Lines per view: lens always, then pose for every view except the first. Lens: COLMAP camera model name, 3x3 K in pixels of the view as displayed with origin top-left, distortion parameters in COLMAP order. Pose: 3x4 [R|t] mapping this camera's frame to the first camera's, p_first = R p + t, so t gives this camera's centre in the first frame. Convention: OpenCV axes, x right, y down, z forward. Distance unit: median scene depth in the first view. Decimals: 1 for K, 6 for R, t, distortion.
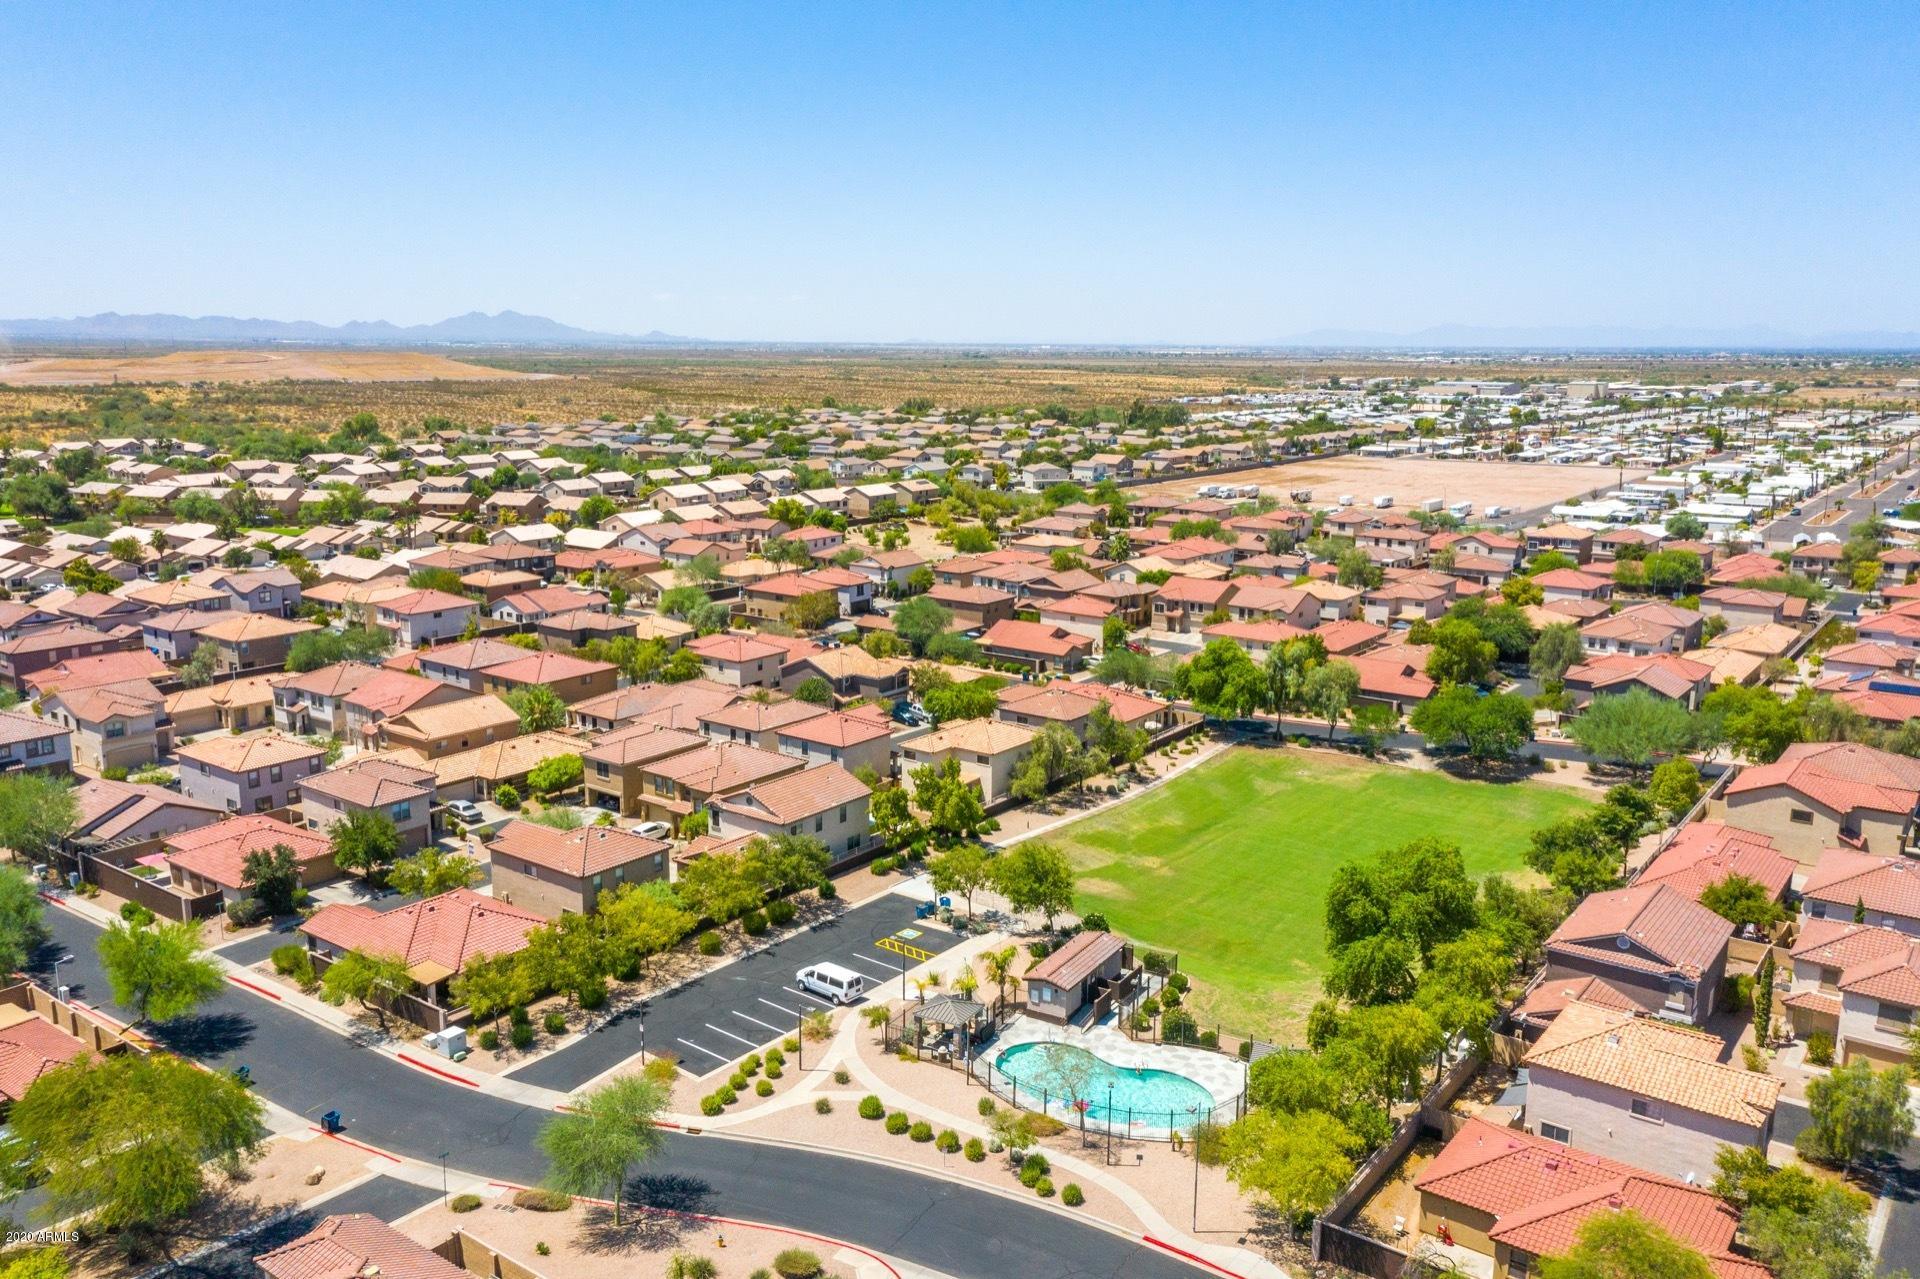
lens RADIAL K [[1540.3, 0, 953.2], [0, 1540.3, 647.3], [0, 0, 1]] dist [0.013513, 0.038708]
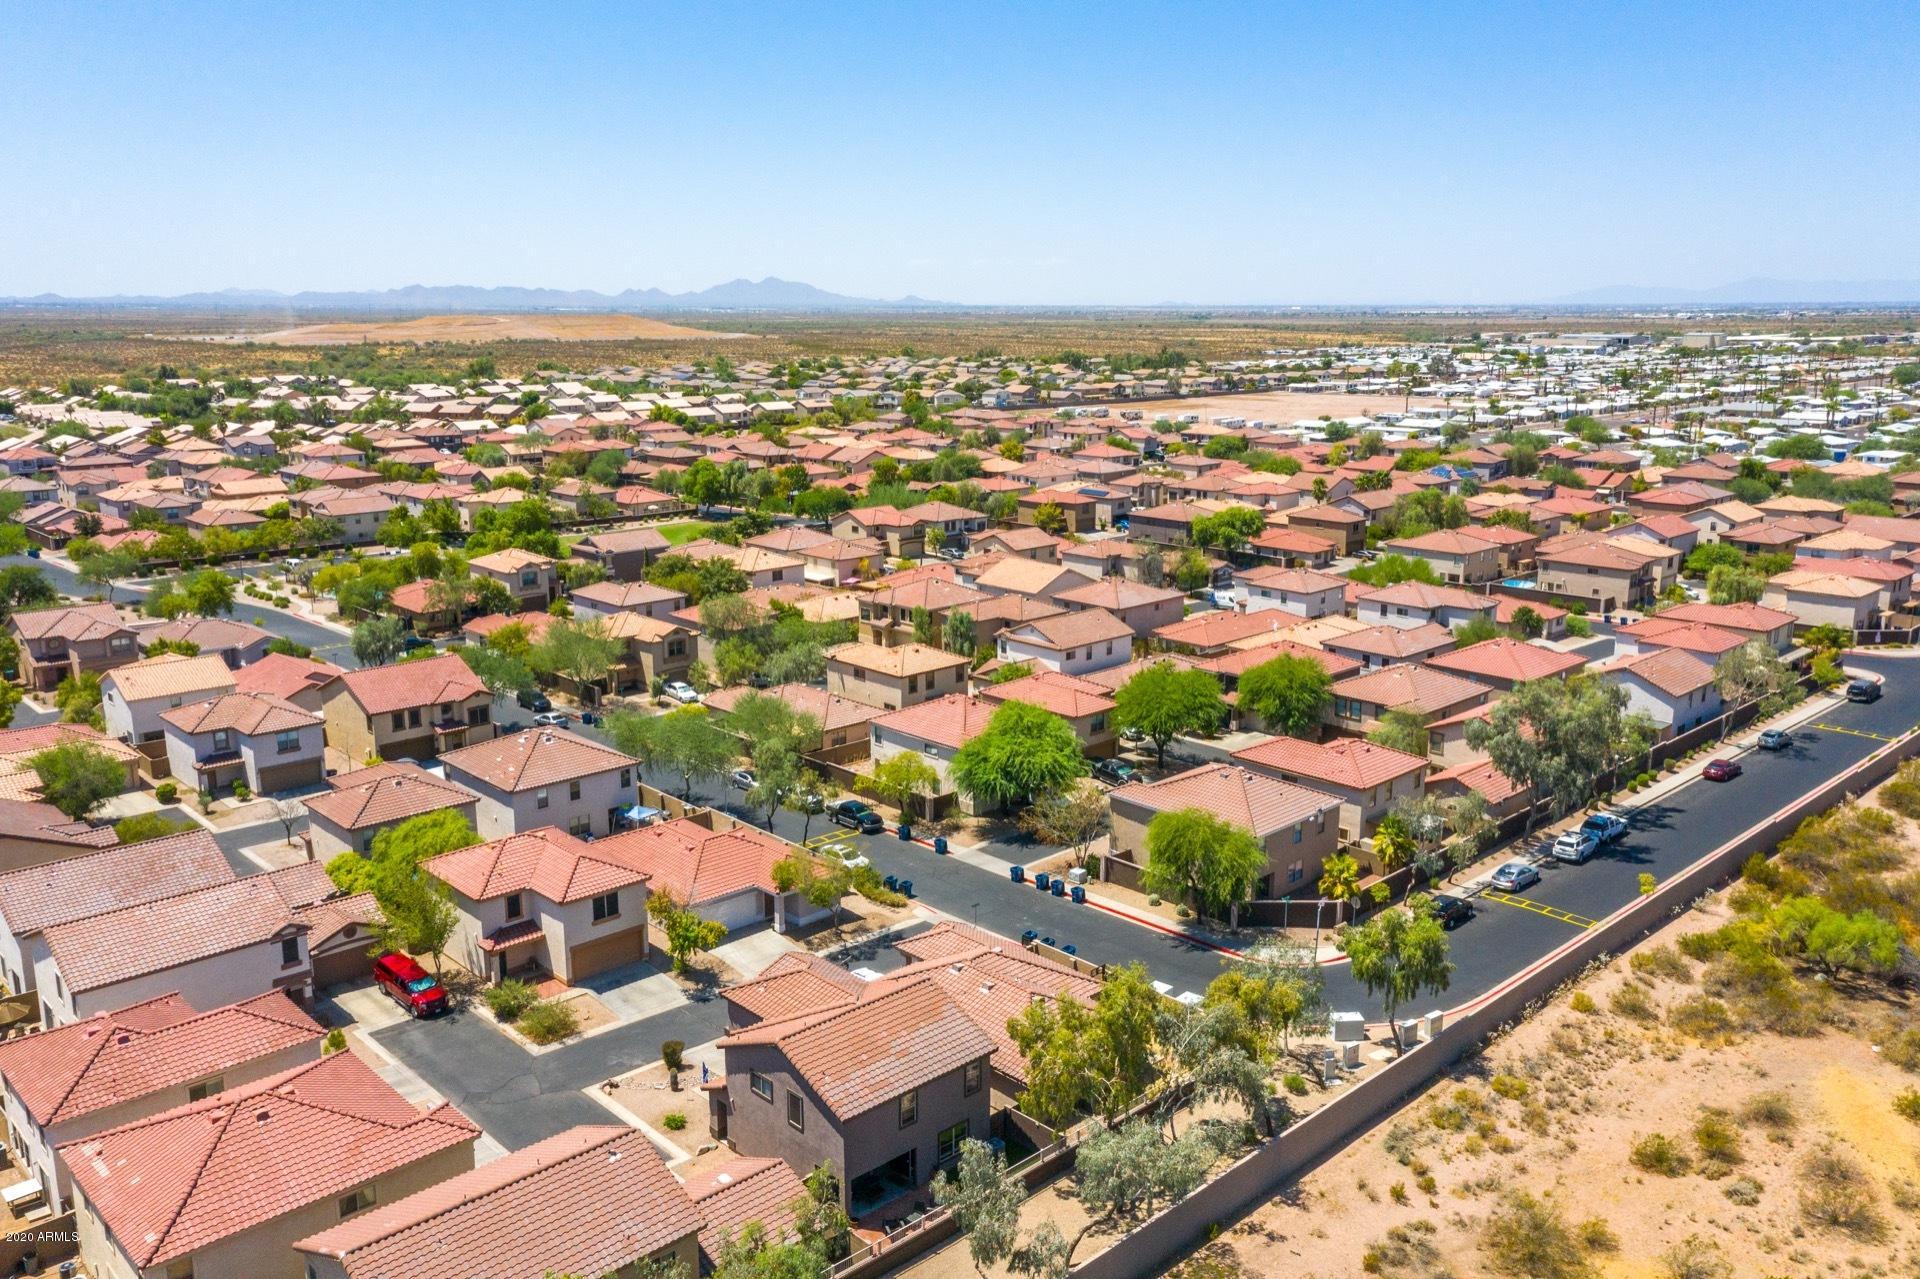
lens RADIAL K [[1540.3, 0, 953.2], [0, 1540.3, 647.3], [0, 0, 1]] dist [0.013513, 0.038708]
pose [[0.984950, 0.026469, -0.170801, 0.098158], [-0.022427, 0.999422, 0.025552, 0.020175], [0.171379, -0.021337, 0.984974, -0.086555]]
